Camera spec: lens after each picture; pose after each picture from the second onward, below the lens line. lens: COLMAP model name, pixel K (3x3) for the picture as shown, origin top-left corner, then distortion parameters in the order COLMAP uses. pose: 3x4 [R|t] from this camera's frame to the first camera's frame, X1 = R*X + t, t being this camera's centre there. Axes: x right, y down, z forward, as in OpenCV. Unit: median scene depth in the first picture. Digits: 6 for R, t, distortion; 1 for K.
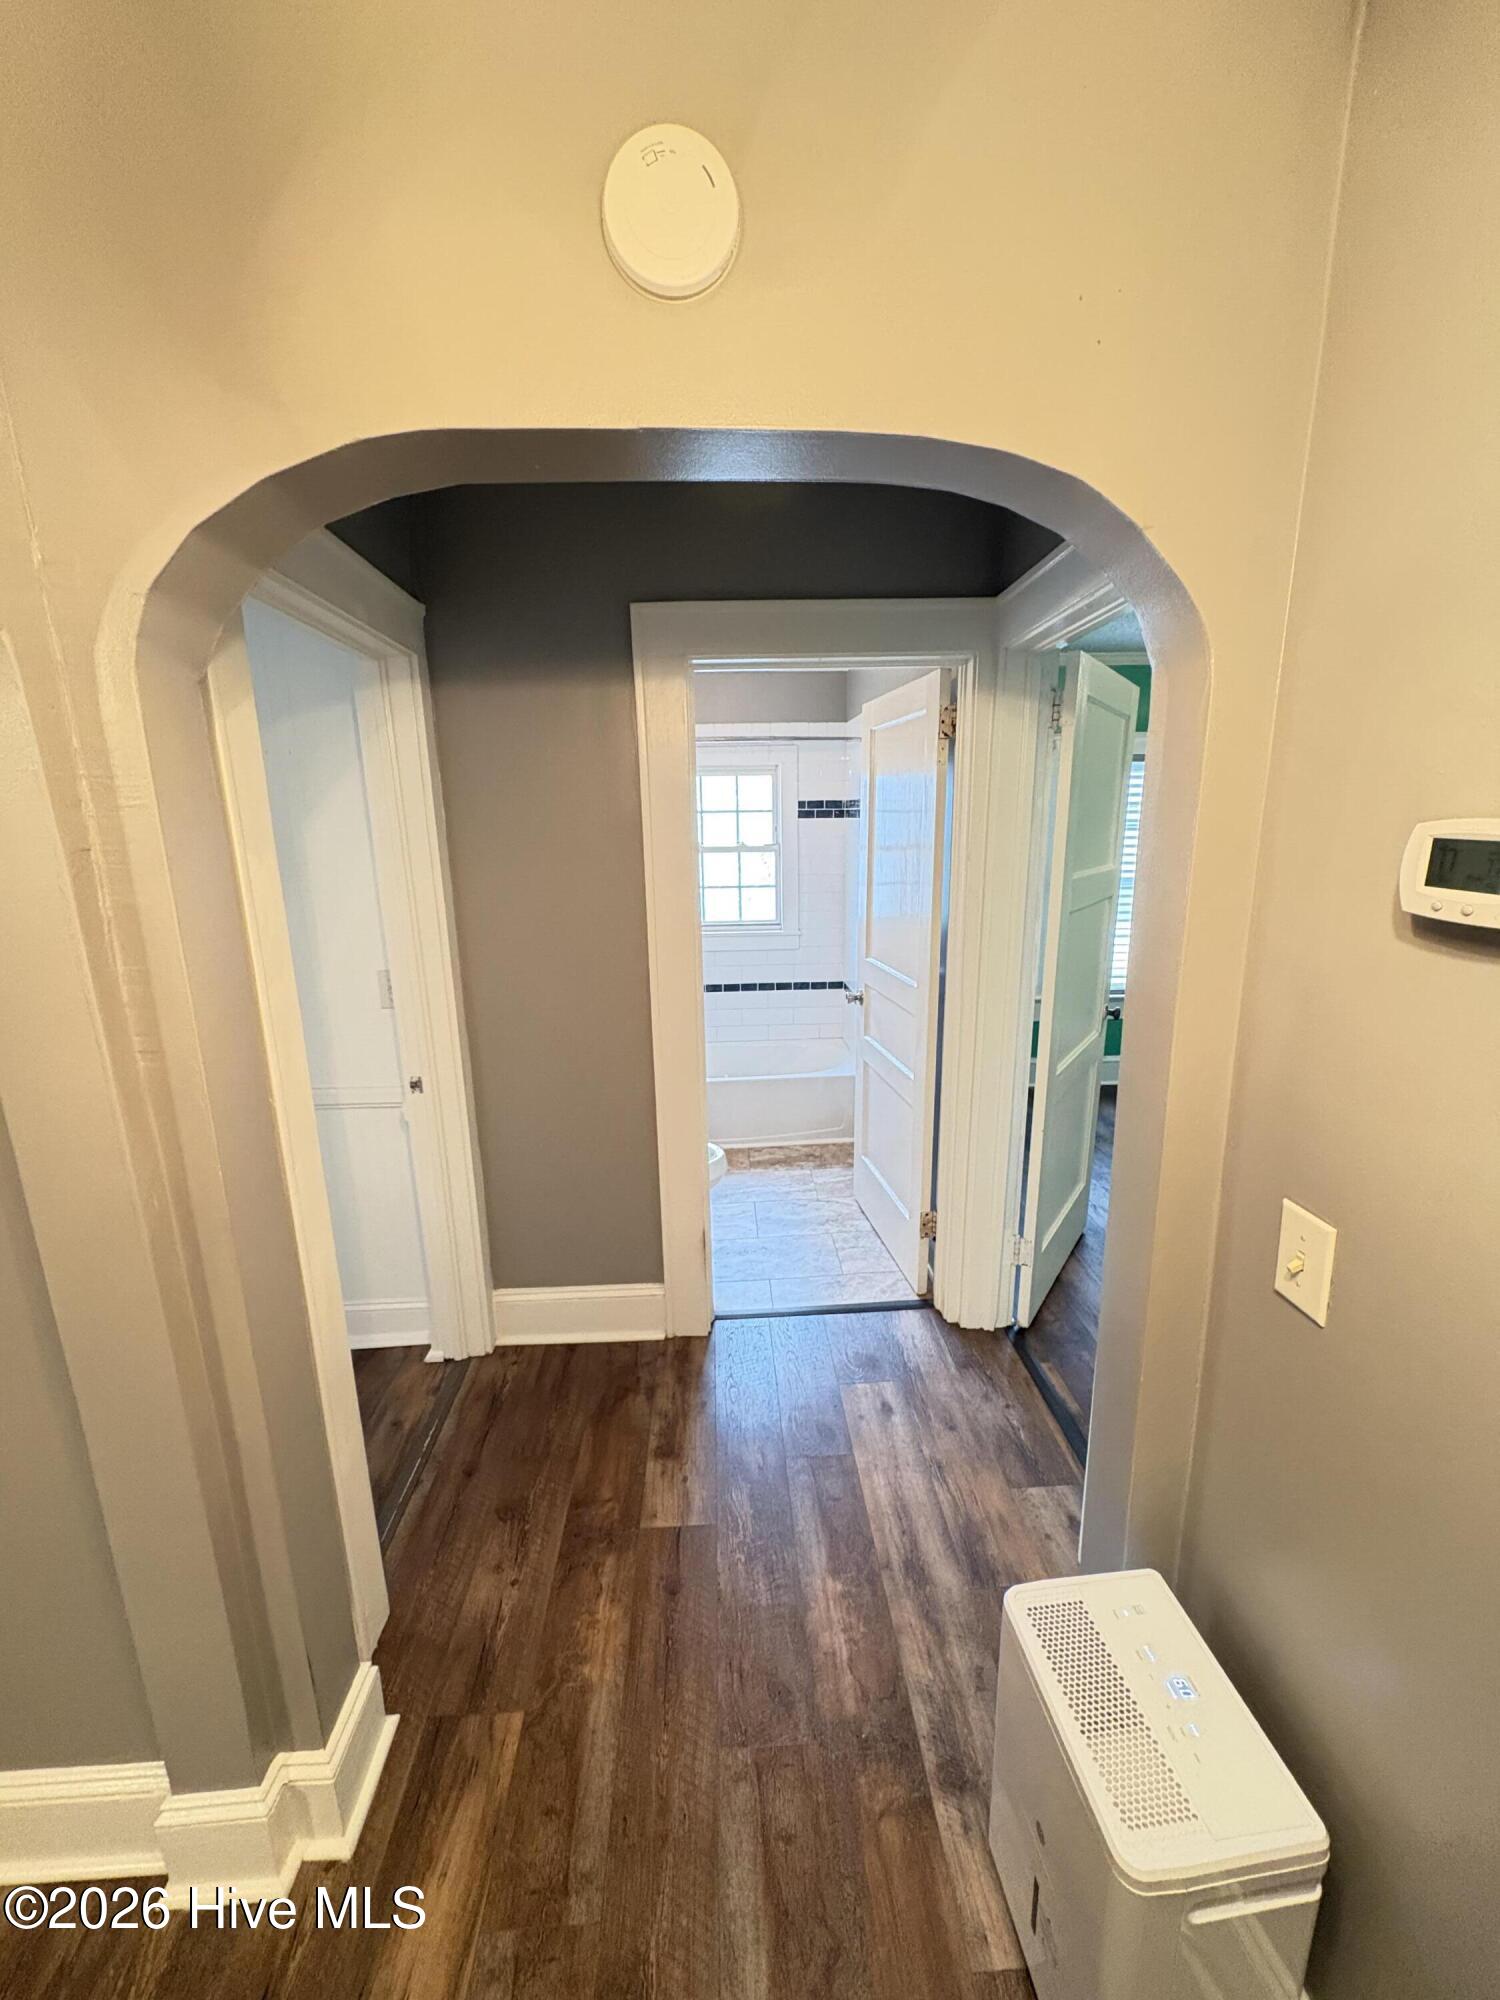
lens RADIAL K [[792.5, 0, 750.0], [0, 792.5, 1000.0], [0, 0, 1]] dist [-0.001091, 0.000367]
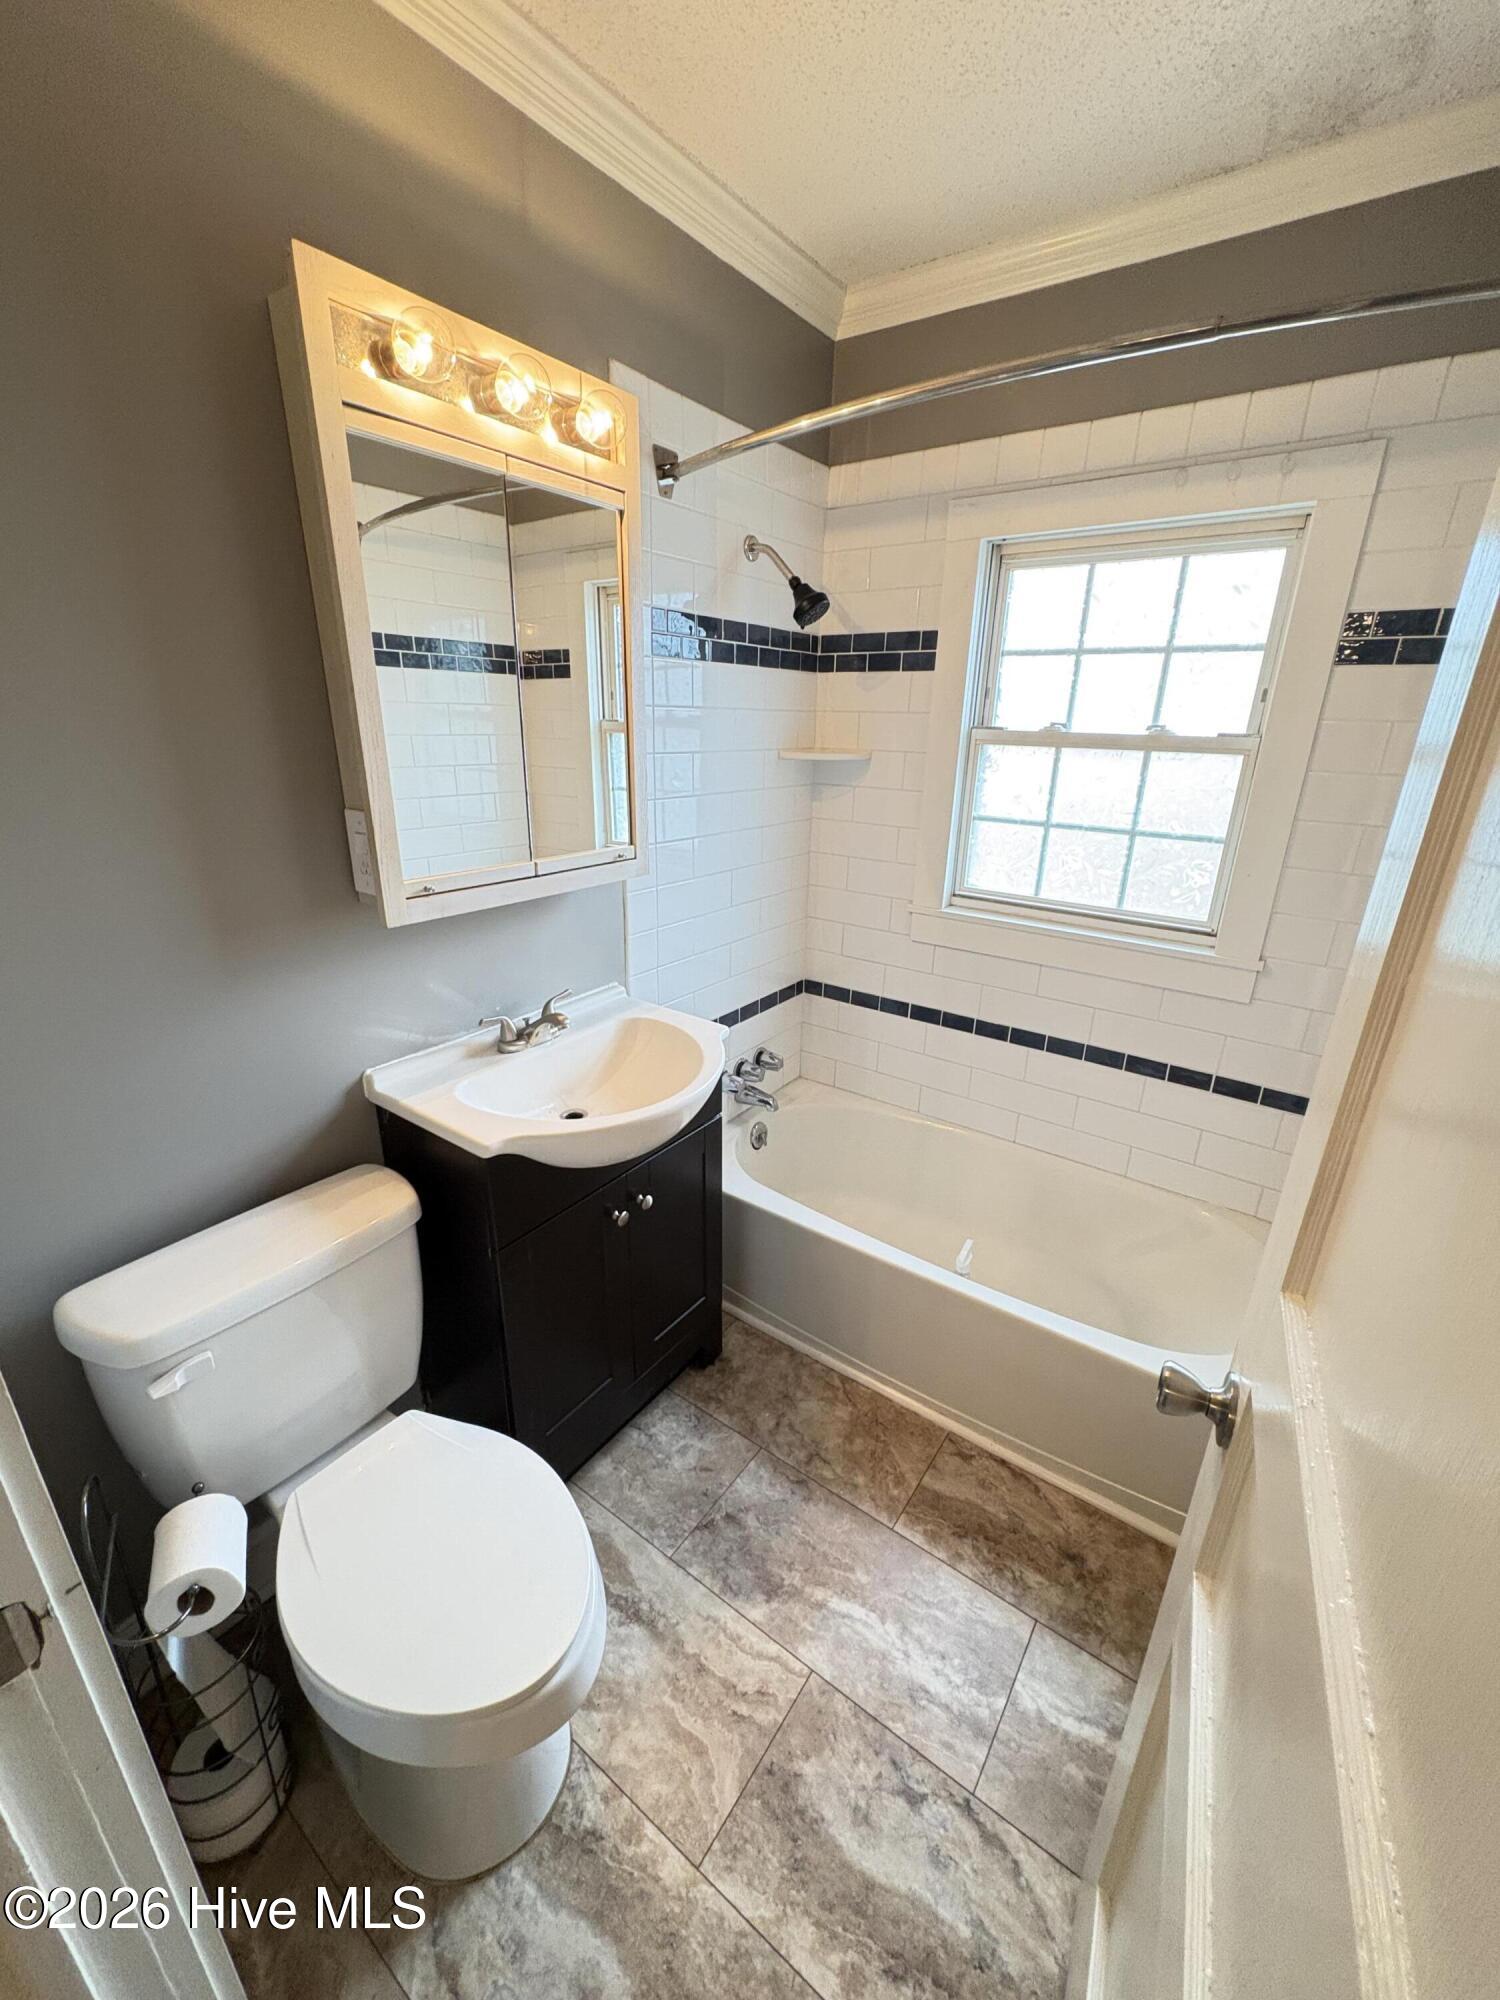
lens RADIAL K [[792.5, 0, 750.0], [0, 792.5, 1000.0], [0, 0, 1]] dist [-0.001091, 0.000367]
pose [[0.783994, 0.245117, -0.570326, 0.094706], [-0.168848, 0.968304, 0.184057, -0.101458], [0.597365, -0.048002, 0.800532, 0.537314]]
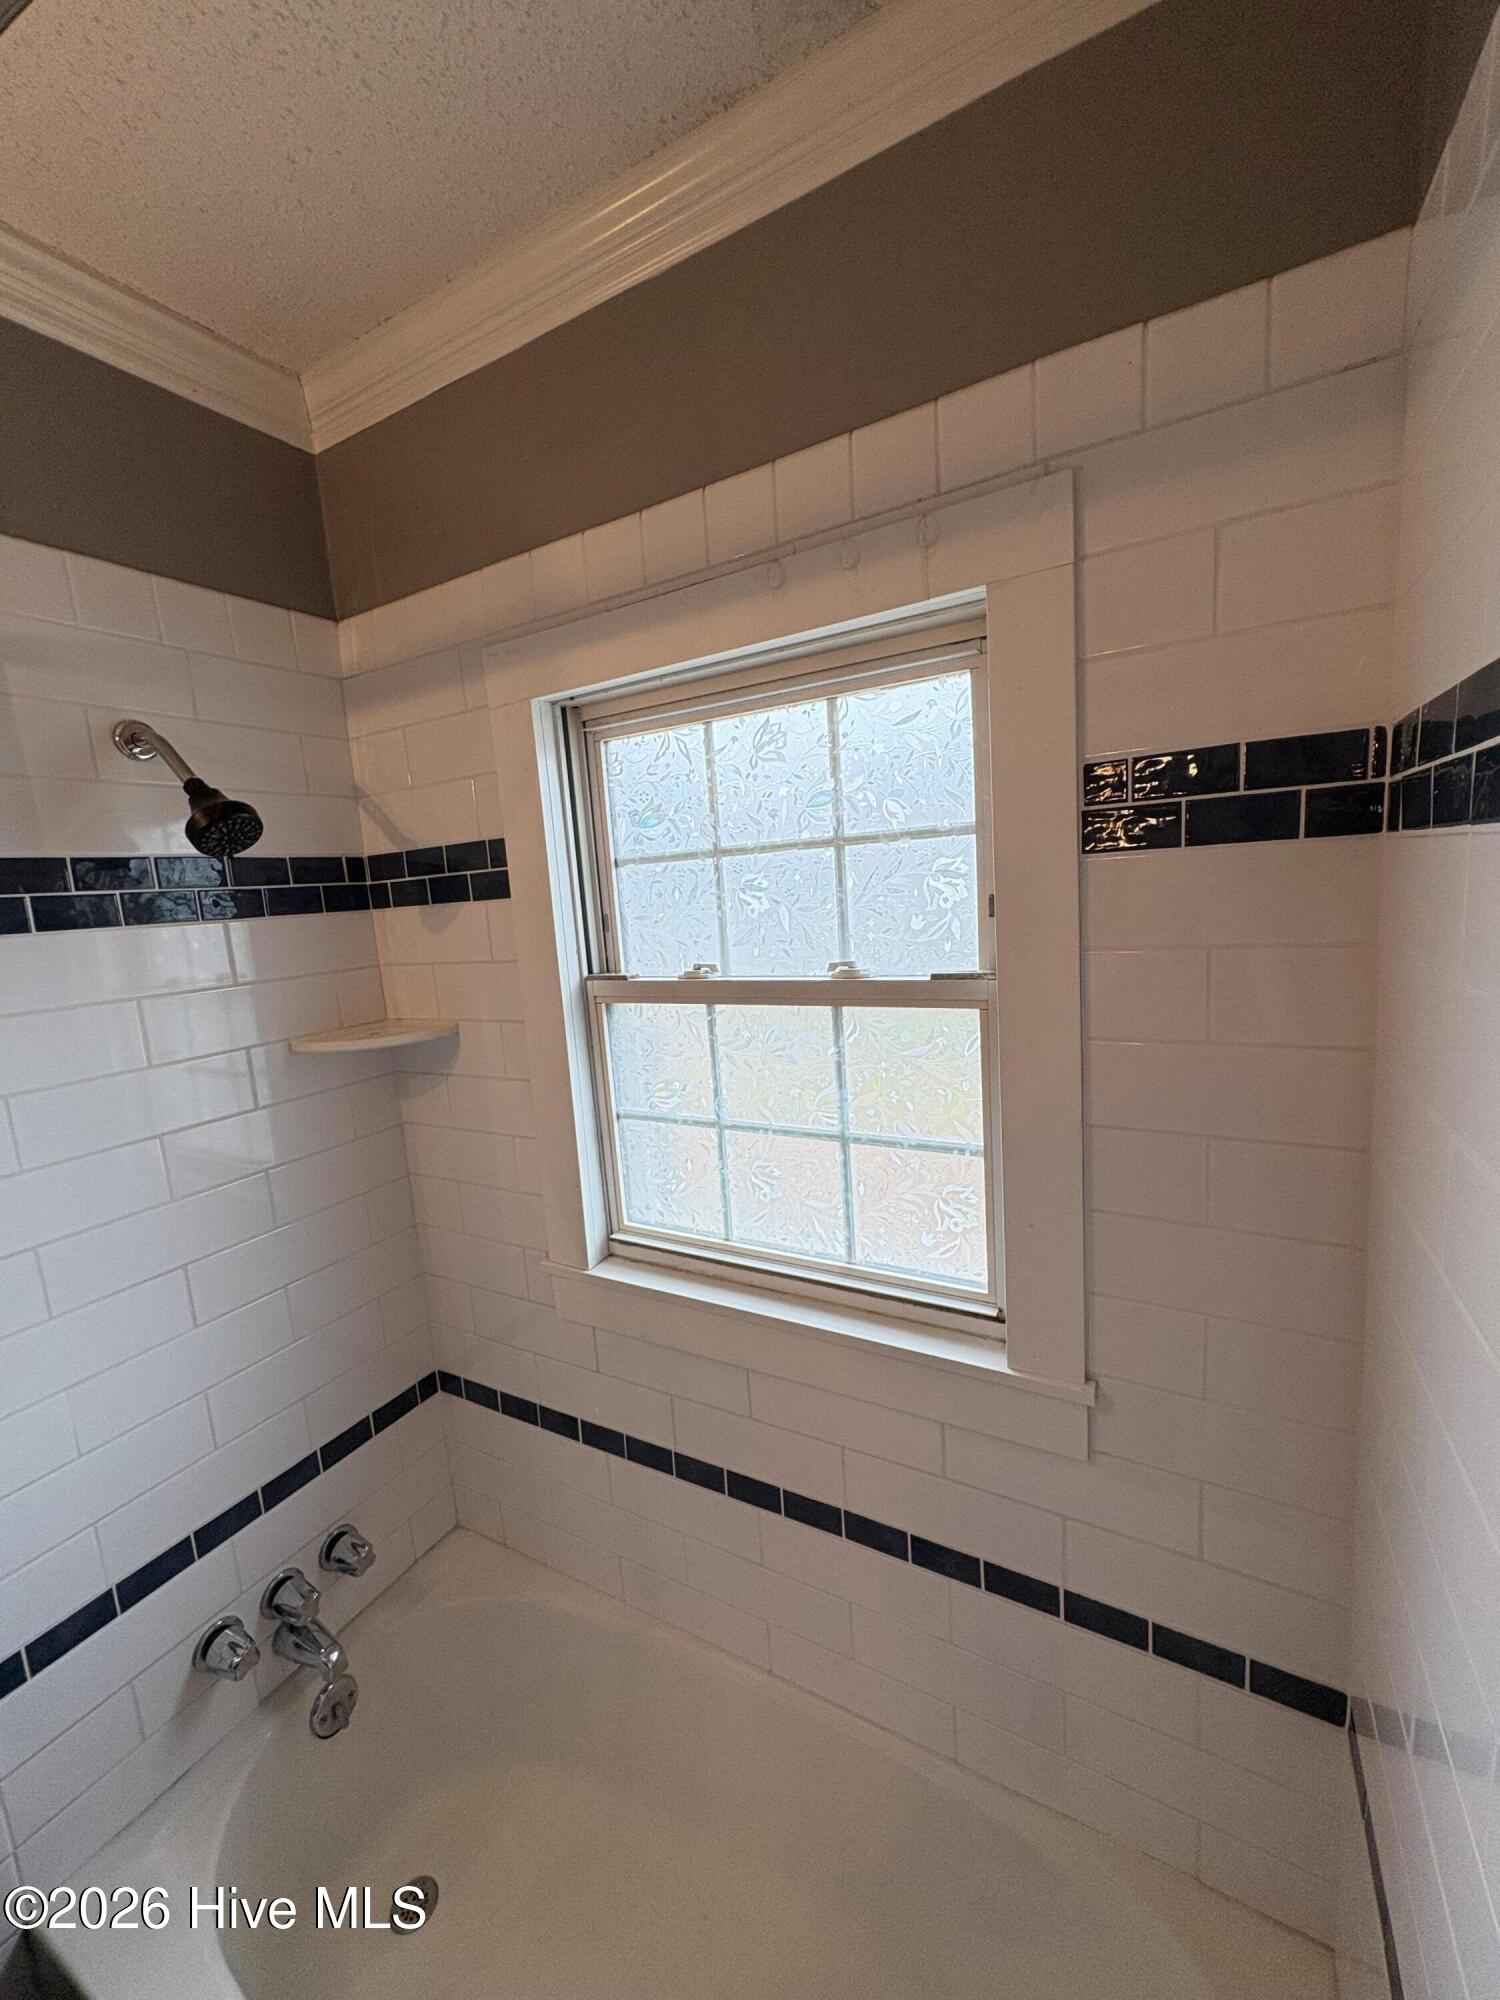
lens RADIAL K [[792.5, 0, 750.0], [0, 792.5, 1000.0], [0, 0, 1]] dist [-0.001091, 0.000367]
pose [[0.848240, 0.034419, -0.528492, 0.094927], [-0.065085, 0.997097, -0.039525, -0.179318], [0.525597, 0.067924, 0.848018, 0.789533]]
